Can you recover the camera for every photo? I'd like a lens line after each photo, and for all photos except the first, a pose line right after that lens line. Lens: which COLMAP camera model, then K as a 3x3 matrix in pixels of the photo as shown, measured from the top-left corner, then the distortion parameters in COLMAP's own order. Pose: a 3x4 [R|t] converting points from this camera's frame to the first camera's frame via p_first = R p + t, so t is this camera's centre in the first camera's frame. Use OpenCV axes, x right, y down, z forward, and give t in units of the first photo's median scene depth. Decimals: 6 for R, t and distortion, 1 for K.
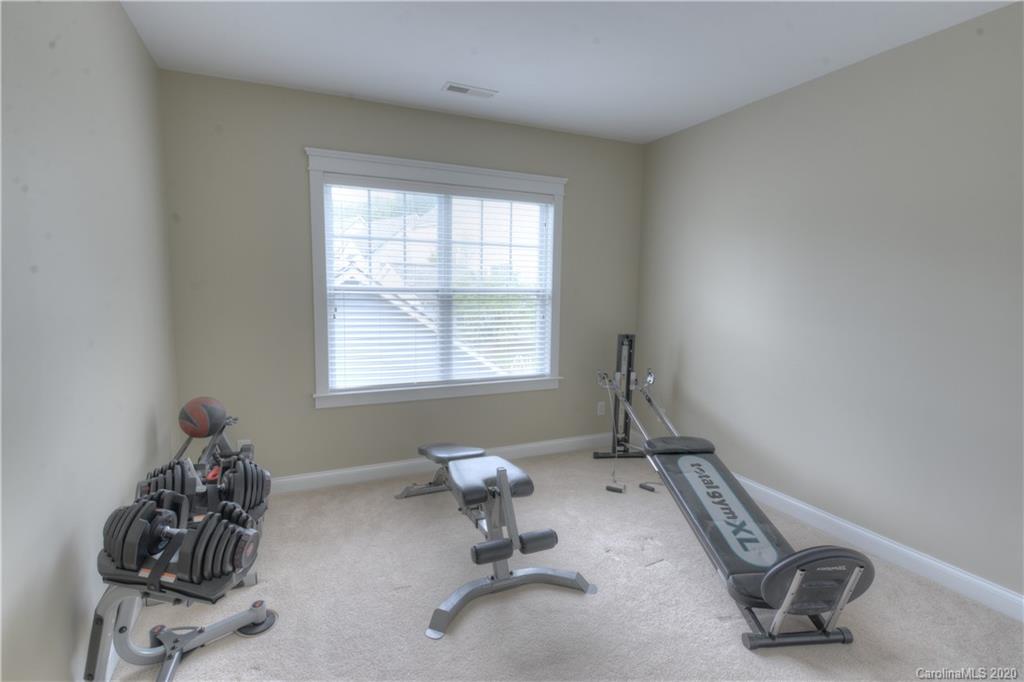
lens RADIAL K [[481.0, 0, 512.0], [0, 481.0, 341.0], [0, 0, 1]] dist [0.000159, 0.000013]
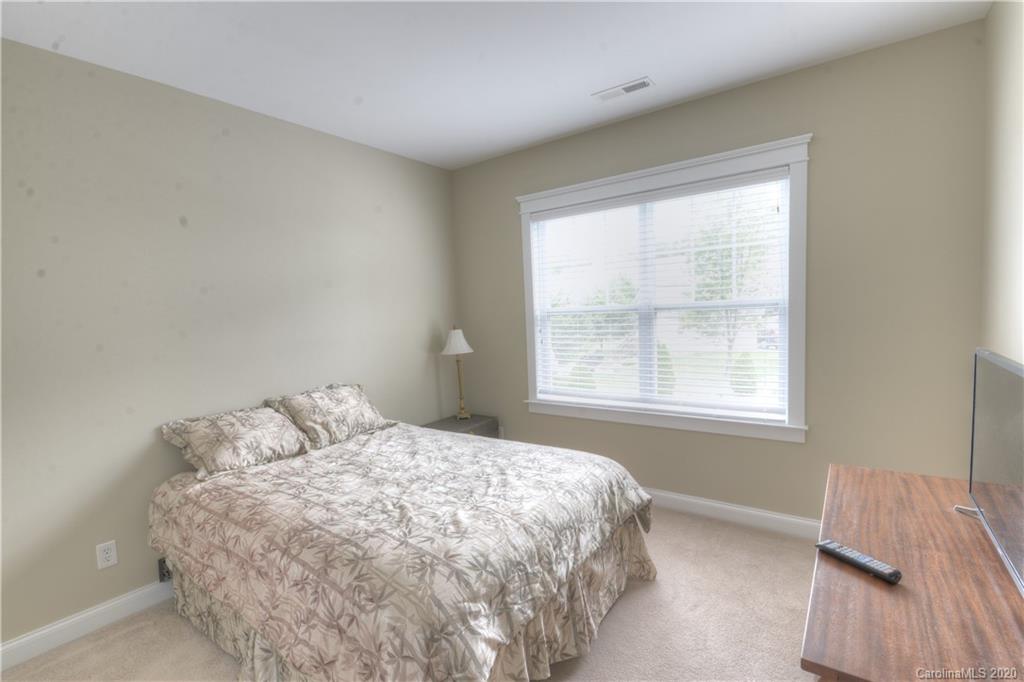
lens RADIAL K [[470.8, 0, 512.0], [0, 470.8, 341.0], [0, 0, 1]] dist [0.000032, -0.000060]
pose [[0.496204, 0.032507, -0.867597, 0.523581], [-0.029704, 0.999349, 0.020455, -0.052945], [0.867698, 0.015621, 0.496847, 0.341577]]
